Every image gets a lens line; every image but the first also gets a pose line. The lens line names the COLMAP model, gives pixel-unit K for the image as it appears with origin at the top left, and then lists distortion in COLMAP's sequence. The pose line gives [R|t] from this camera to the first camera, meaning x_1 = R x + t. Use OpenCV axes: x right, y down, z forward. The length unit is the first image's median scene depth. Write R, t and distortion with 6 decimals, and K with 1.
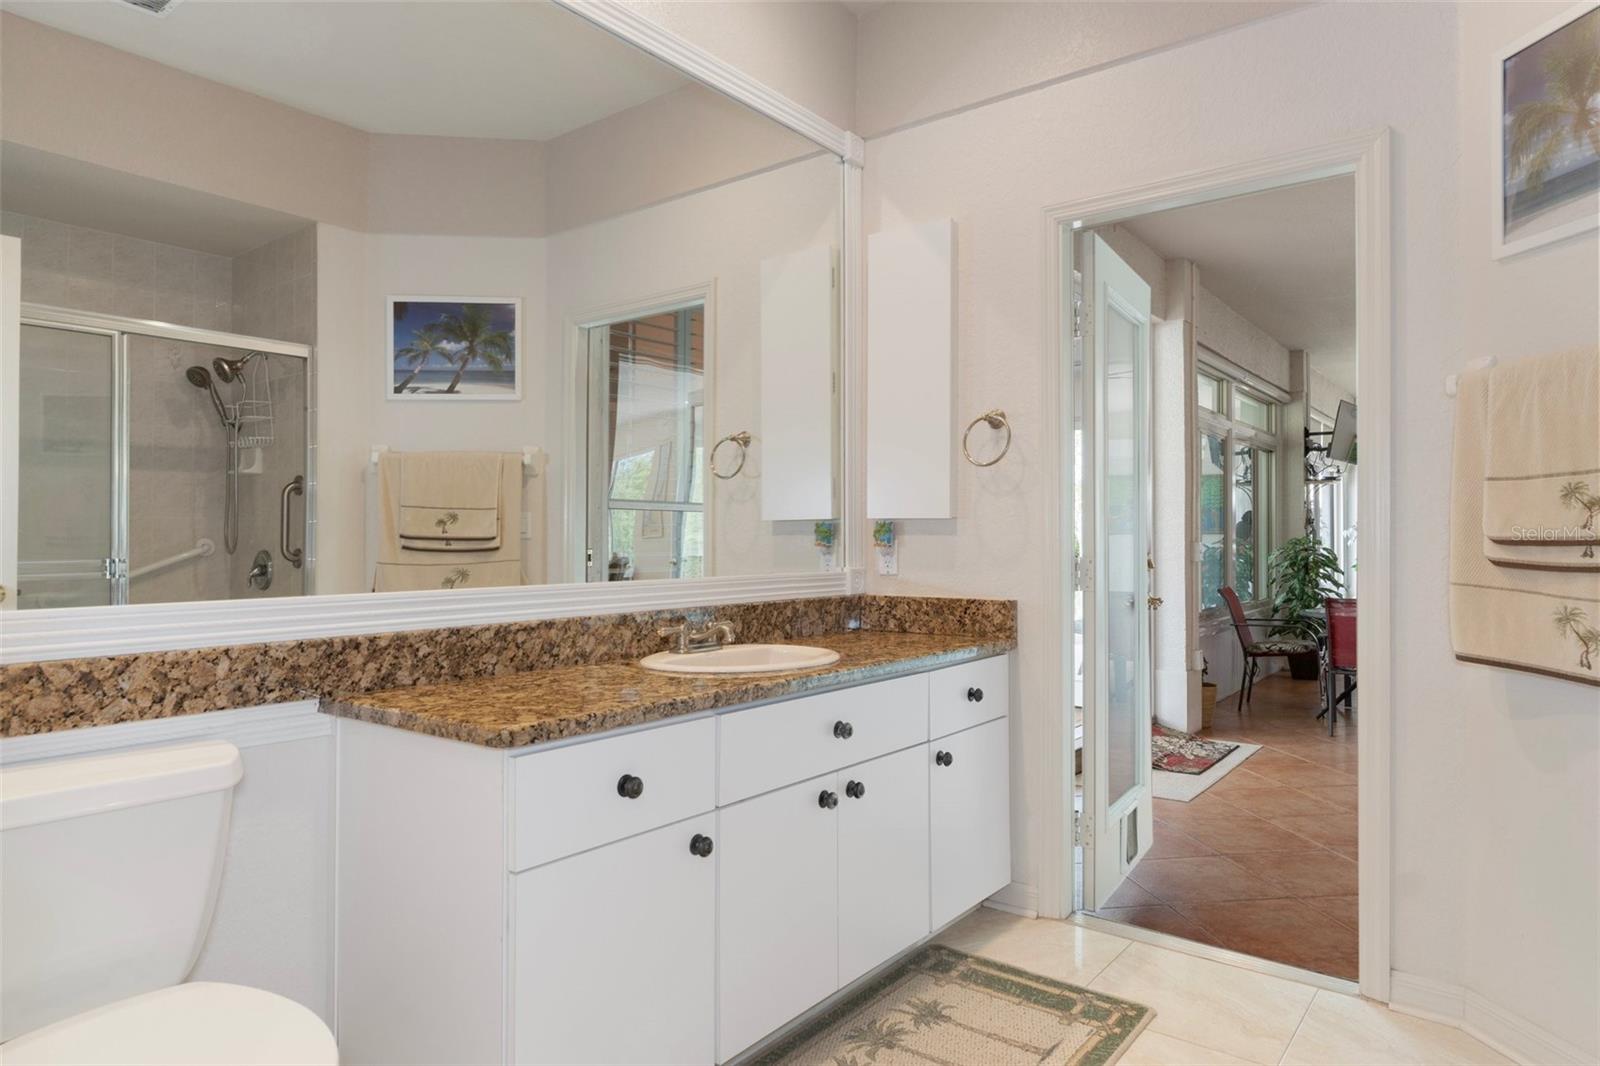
lens RADIAL K [[959.8, 0, 799.4], [0, 959.8, 533.8], [0, 0, 1]] dist [-0.006744, -0.001329]
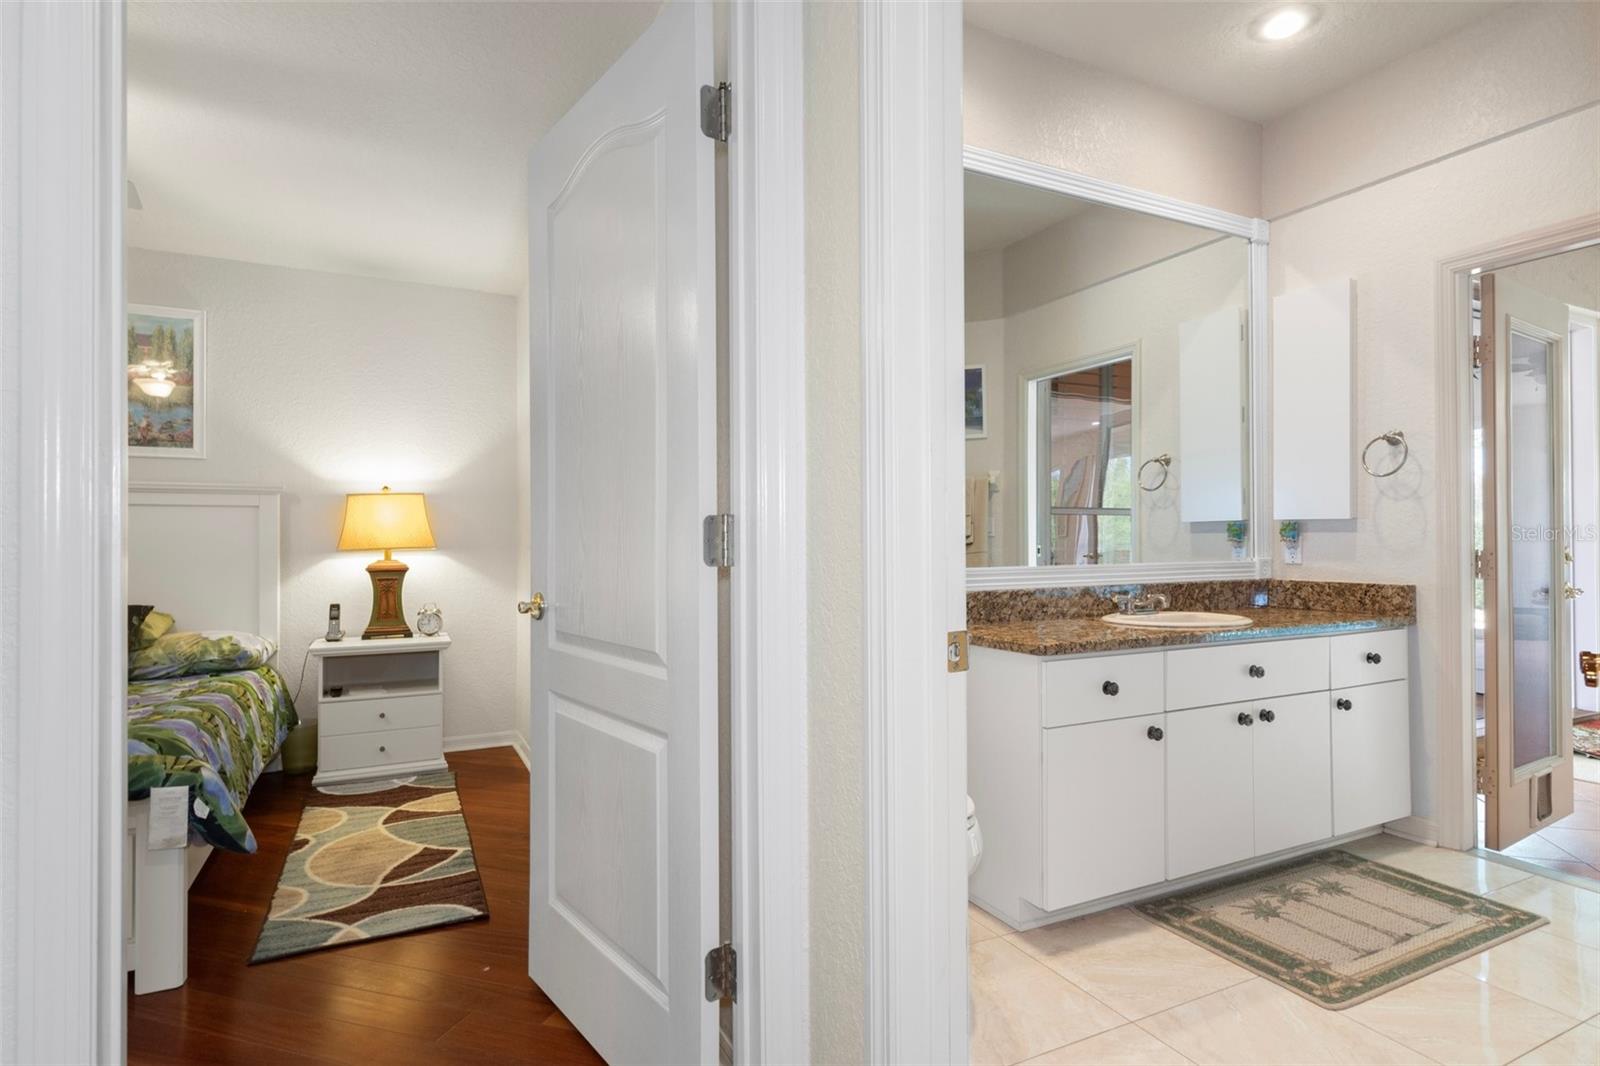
lens RADIAL K [[824.6, 0, 811.6], [0, 824.6, 533.1], [0, 0, 1]] dist [0.008250, -0.003199]
pose [[0.906588, -0.006484, -0.421967, -0.026430], [0.006636, 0.999977, -0.001108, -0.001081], [0.421964, -0.001795, 0.906611, -0.294266]]
